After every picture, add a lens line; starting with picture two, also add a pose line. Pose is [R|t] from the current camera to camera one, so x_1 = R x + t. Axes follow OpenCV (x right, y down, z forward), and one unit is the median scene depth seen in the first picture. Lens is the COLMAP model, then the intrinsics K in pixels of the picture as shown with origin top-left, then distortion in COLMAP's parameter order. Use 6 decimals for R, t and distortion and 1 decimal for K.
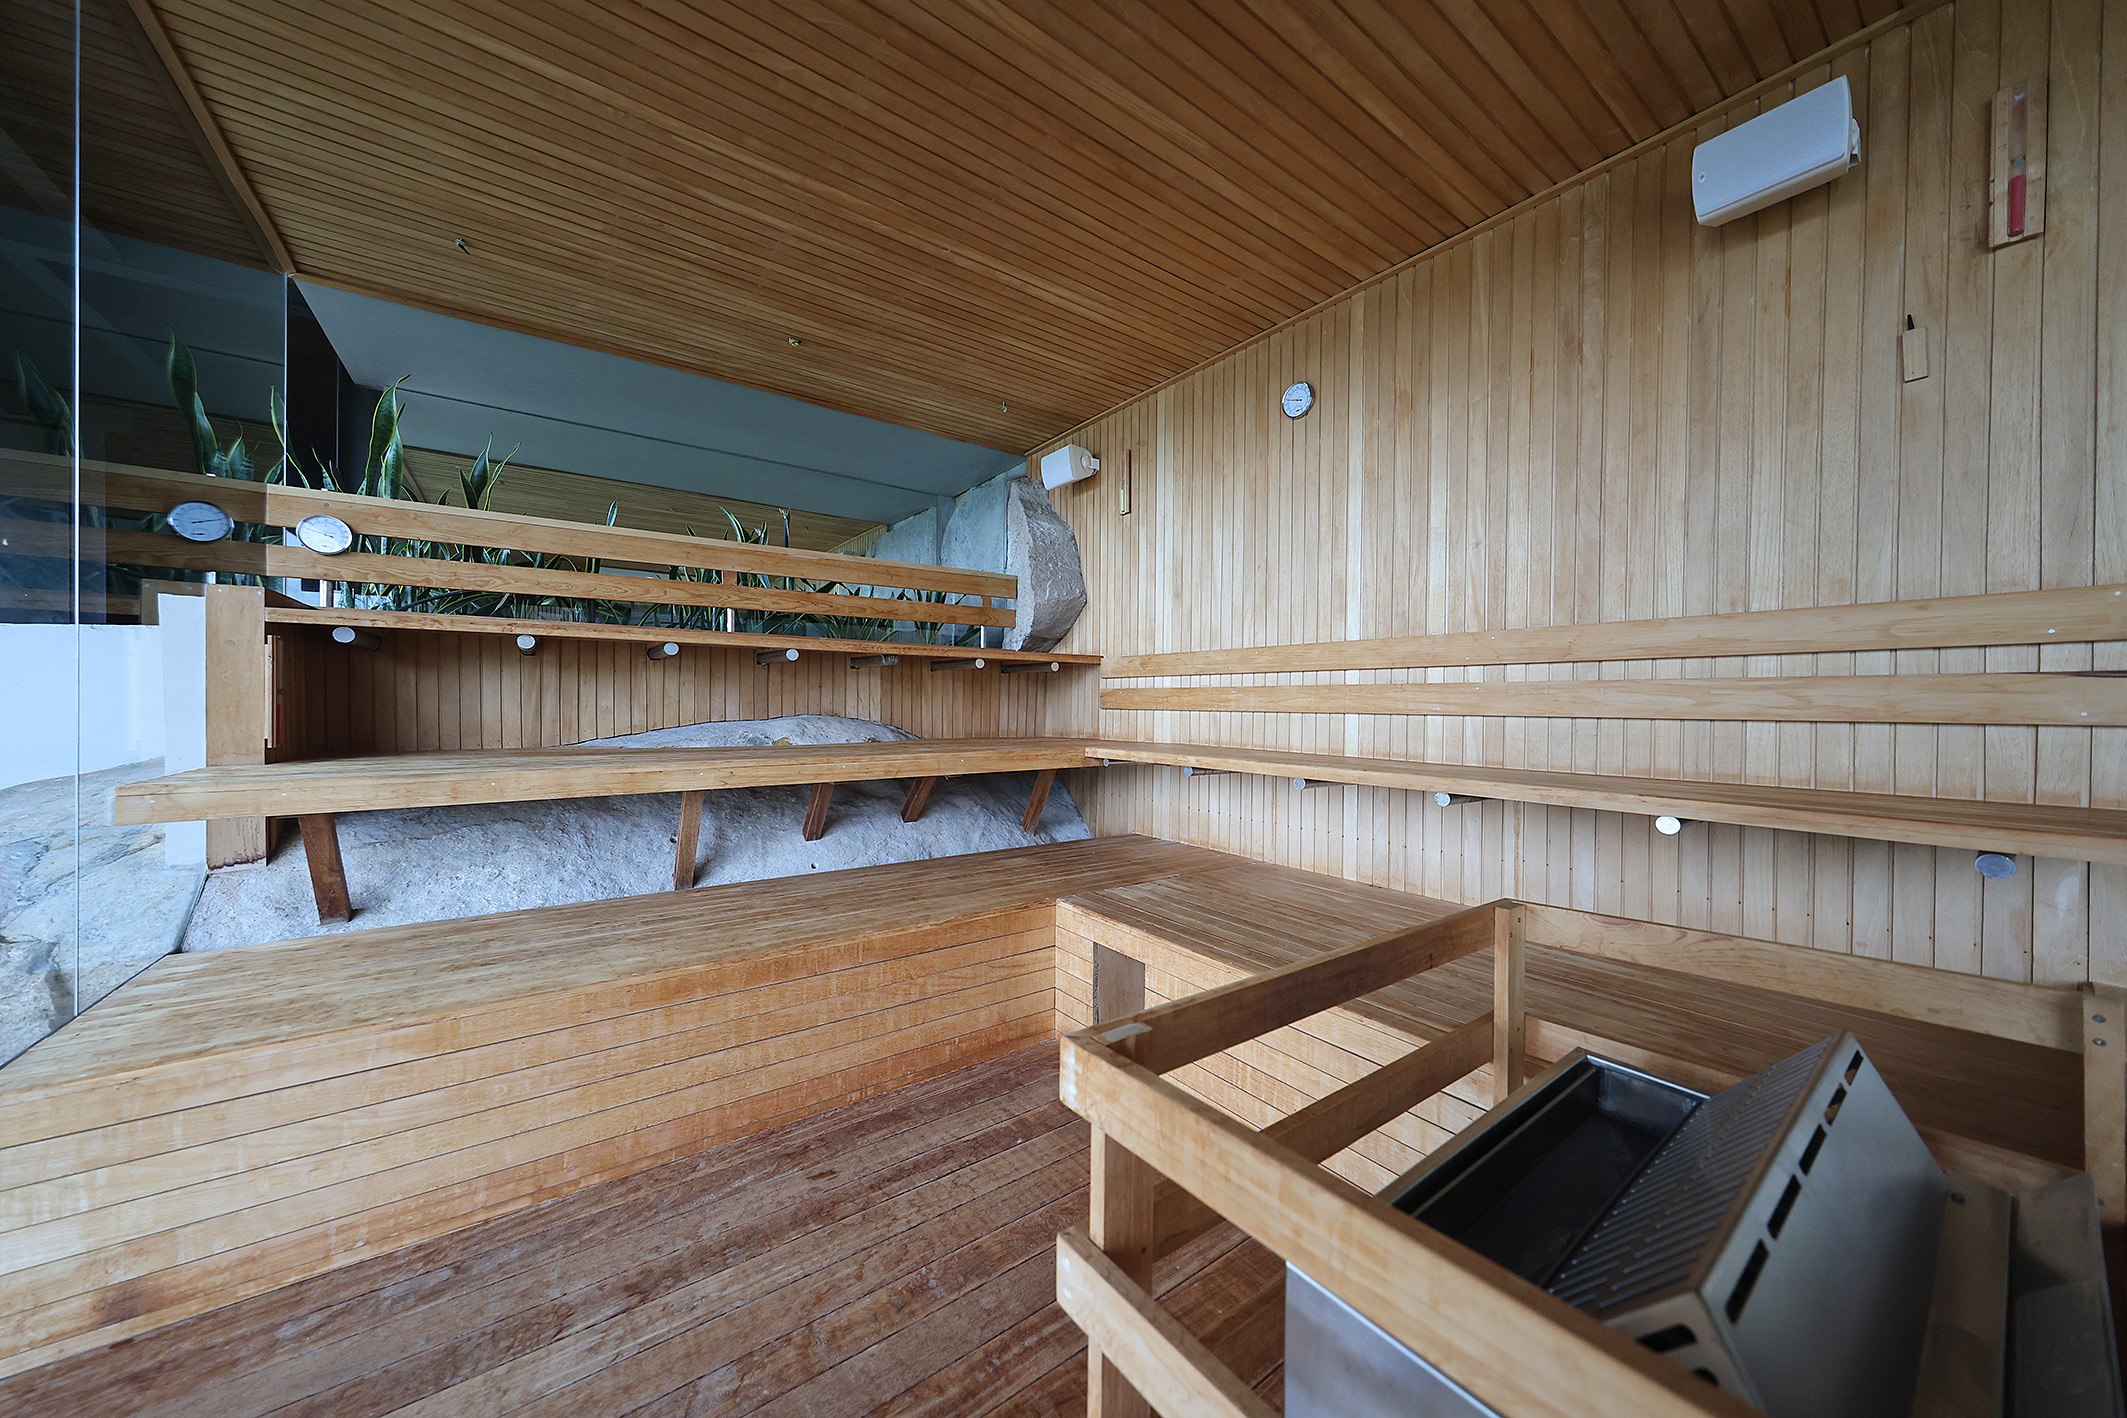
lens RADIAL K [[729.8, 0, 1070.7], [0, 729.8, 711.6], [0, 0, 1]] dist [0.001063, 0.000050]
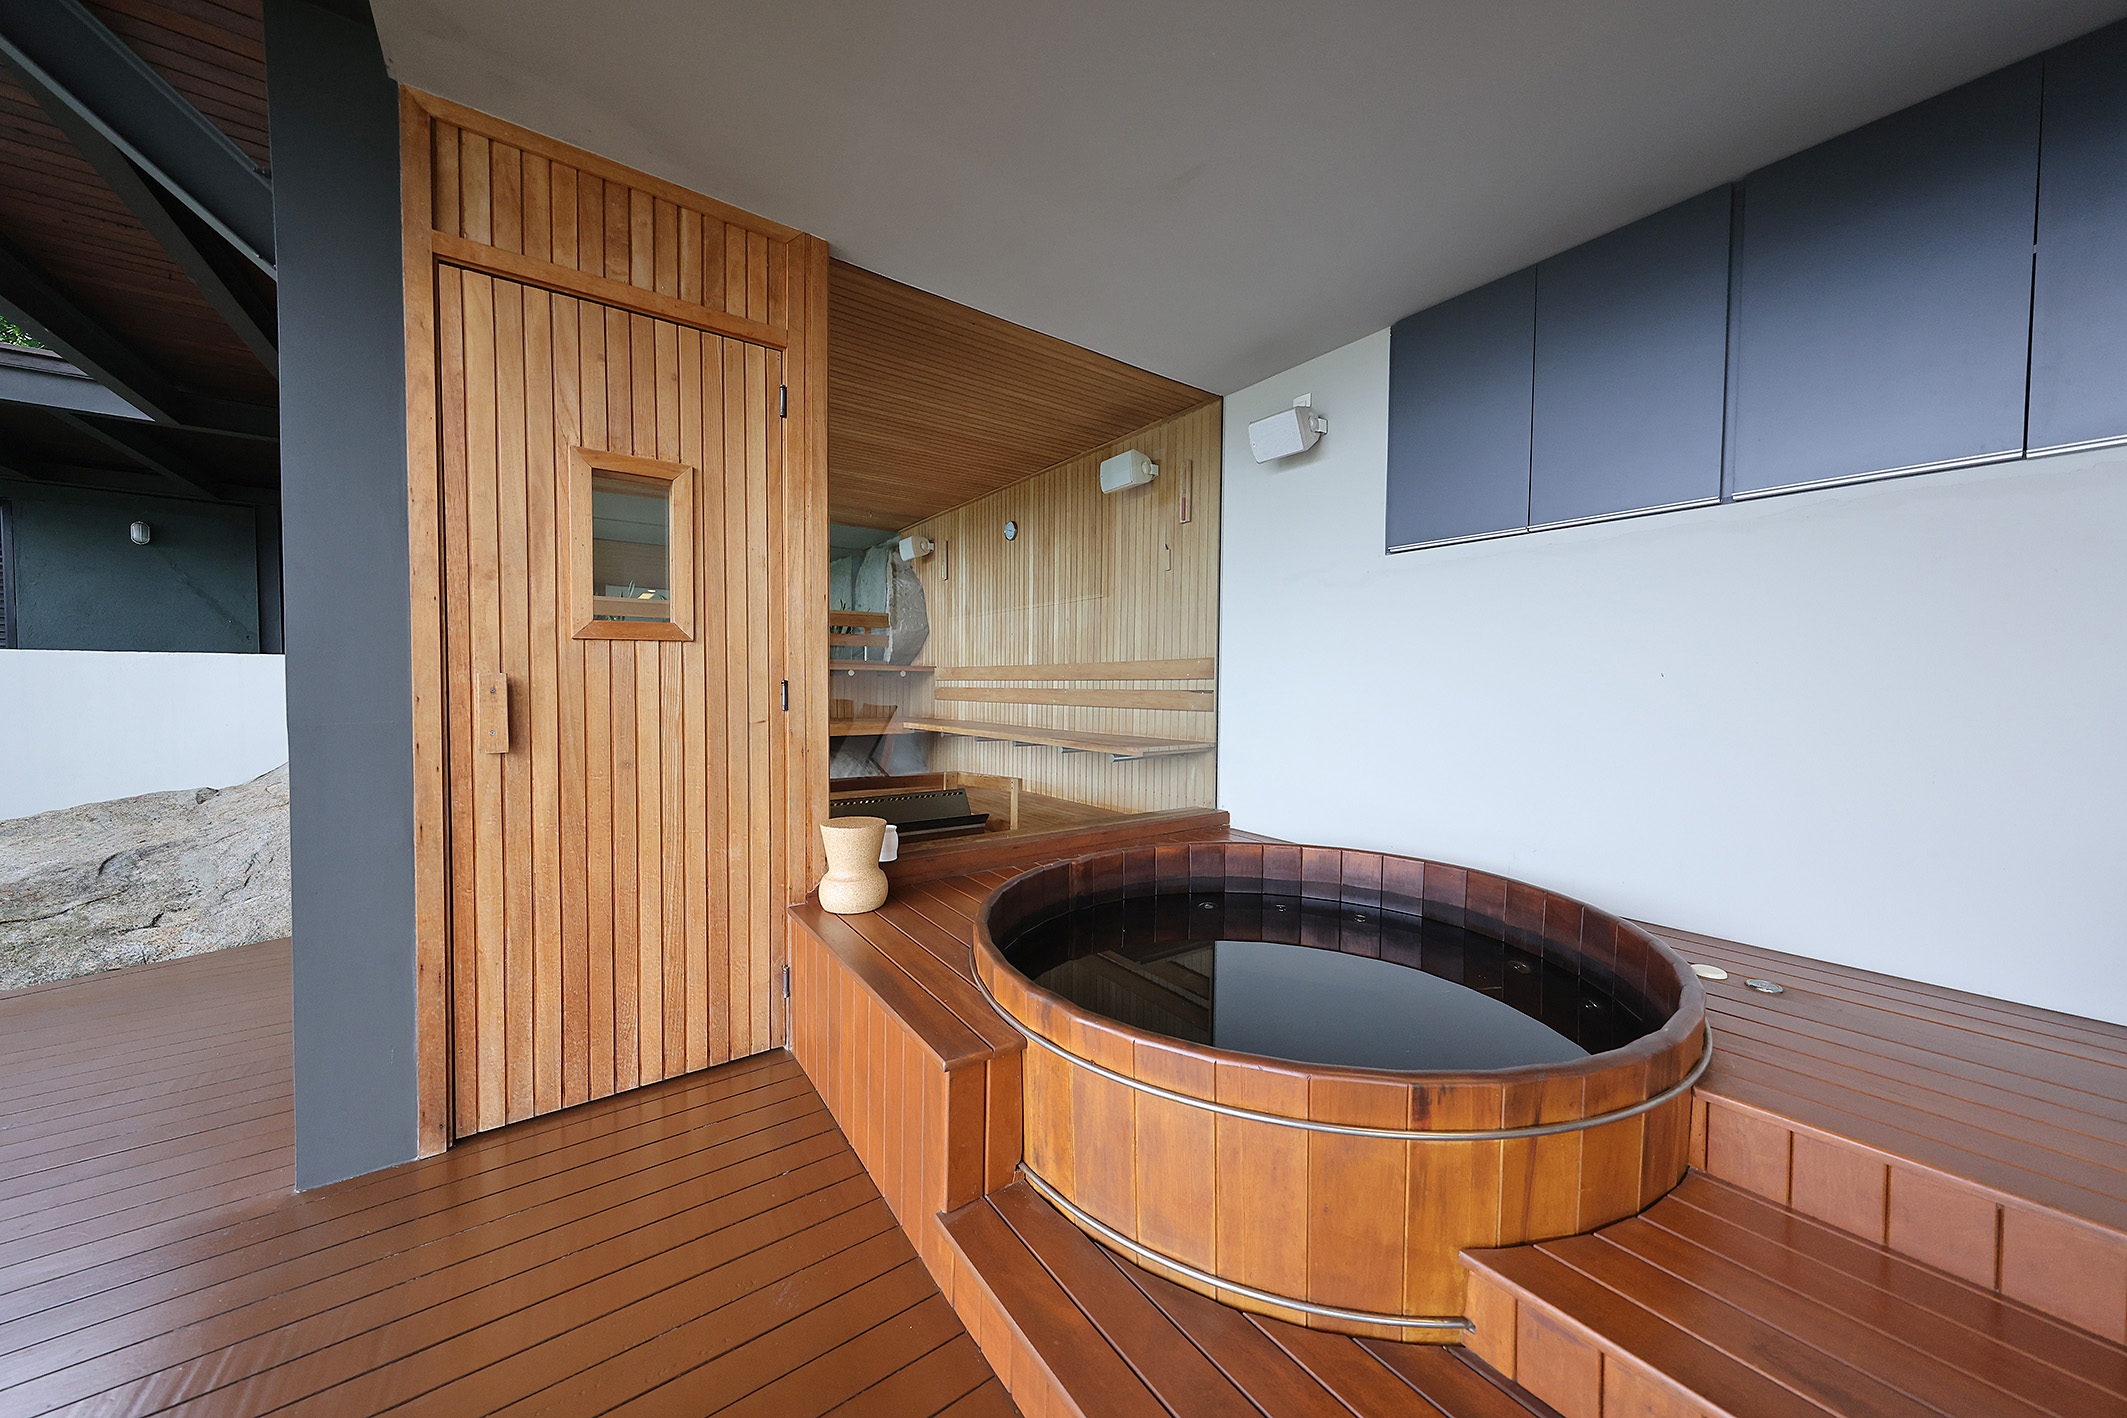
lens RADIAL K [[729.8, 0, 1060.5], [0, 729.8, 704.4], [0, 0, 1]] dist [0.001063, 0.000050]
pose [[0.999914, -0.001098, -0.013036, 0.397163], [0.001283, 0.999900, 0.014116, -0.017820], [0.013020, -0.014132, 0.999815, -0.706992]]
